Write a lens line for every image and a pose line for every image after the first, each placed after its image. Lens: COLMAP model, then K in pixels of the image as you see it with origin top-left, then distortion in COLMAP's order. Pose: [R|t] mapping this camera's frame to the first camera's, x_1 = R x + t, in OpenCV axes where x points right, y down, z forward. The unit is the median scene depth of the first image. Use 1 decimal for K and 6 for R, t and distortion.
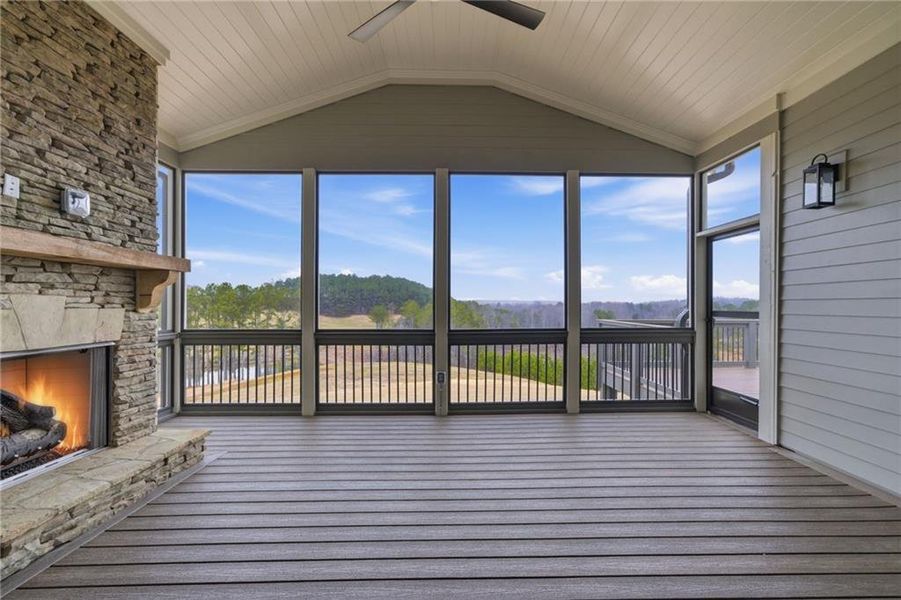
lens RADIAL K [[383.4, 0, 454.4], [0, 383.4, 315.0], [0, 0, 1]] dist [-0.002376, -0.000298]
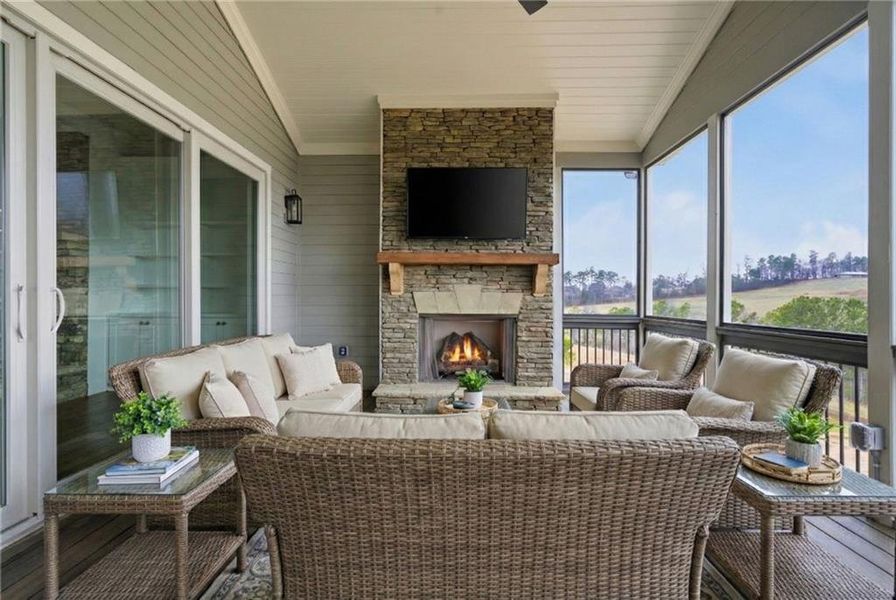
lens RADIAL K [[429.0, 0, 445.1], [0, 429.0, 298.7], [0, 0, 1]] dist [-0.035477, 0.023673]
pose [[-0.036849, 0.003465, -0.999315, 0.766357], [-0.034968, 0.999377, 0.004755, 0.007757], [0.998709, 0.035119, -0.036705, 0.758902]]
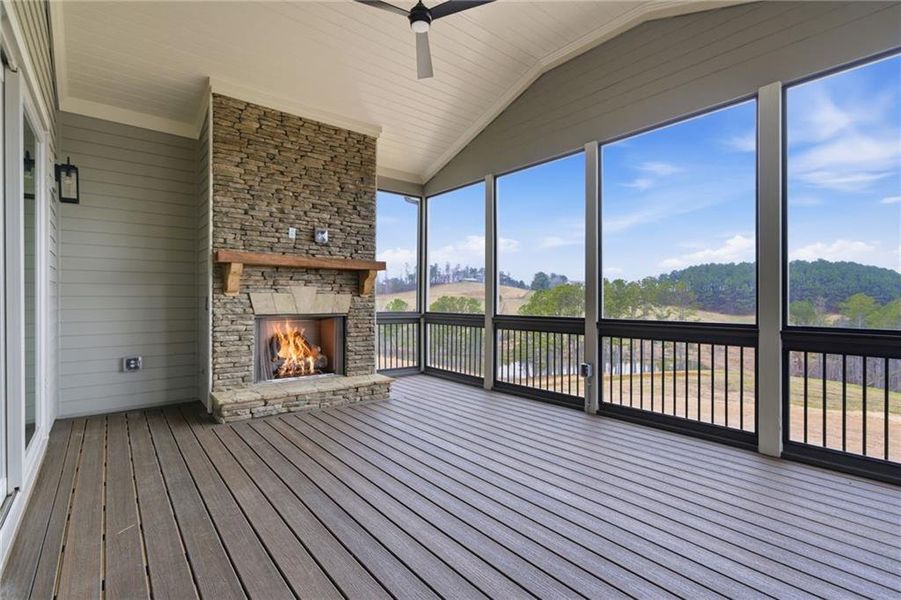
lens RADIAL K [[425.9, 0, 446.8], [0, 425.9, 304.0], [0, 0, 1]] dist [-0.002787, 0.000432]
pose [[0.627022, 0.011729, -0.778913, 0.826880], [-0.025777, 0.999651, -0.005697, 0.025152], [0.778575, 0.023650, 0.627106, 0.163290]]
